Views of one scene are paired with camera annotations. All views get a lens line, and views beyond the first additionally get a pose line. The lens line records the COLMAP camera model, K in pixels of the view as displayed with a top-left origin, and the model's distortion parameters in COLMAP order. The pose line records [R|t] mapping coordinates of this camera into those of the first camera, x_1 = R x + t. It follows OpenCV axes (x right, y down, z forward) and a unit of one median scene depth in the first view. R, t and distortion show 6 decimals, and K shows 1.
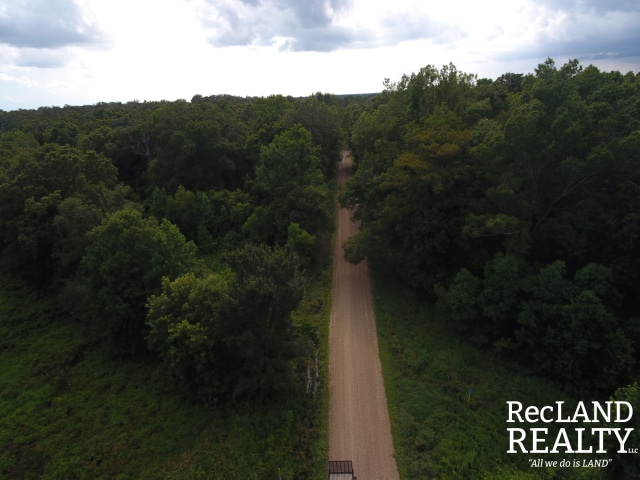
lens RADIAL K [[377.7, 0, 321.7], [0, 377.7, 237.3], [0, 0, 1]] dist [0.001452, 0.002555]
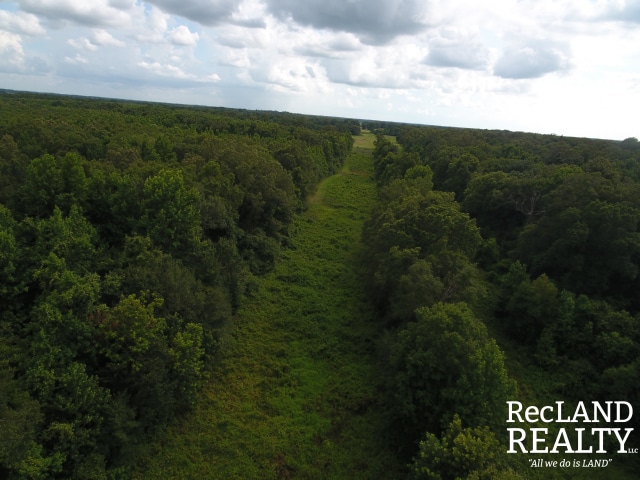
lens RADIAL K [[377.7, 0, 321.7], [0, 377.7, 237.3], [0, 0, 1]] dist [0.001452, 0.002555]
pose [[0.560266, 0.336612, -0.756832, -0.051861], [-0.382329, 0.915639, 0.124215, -0.131449], [0.734797, 0.219765, 0.641698, 0.097546]]
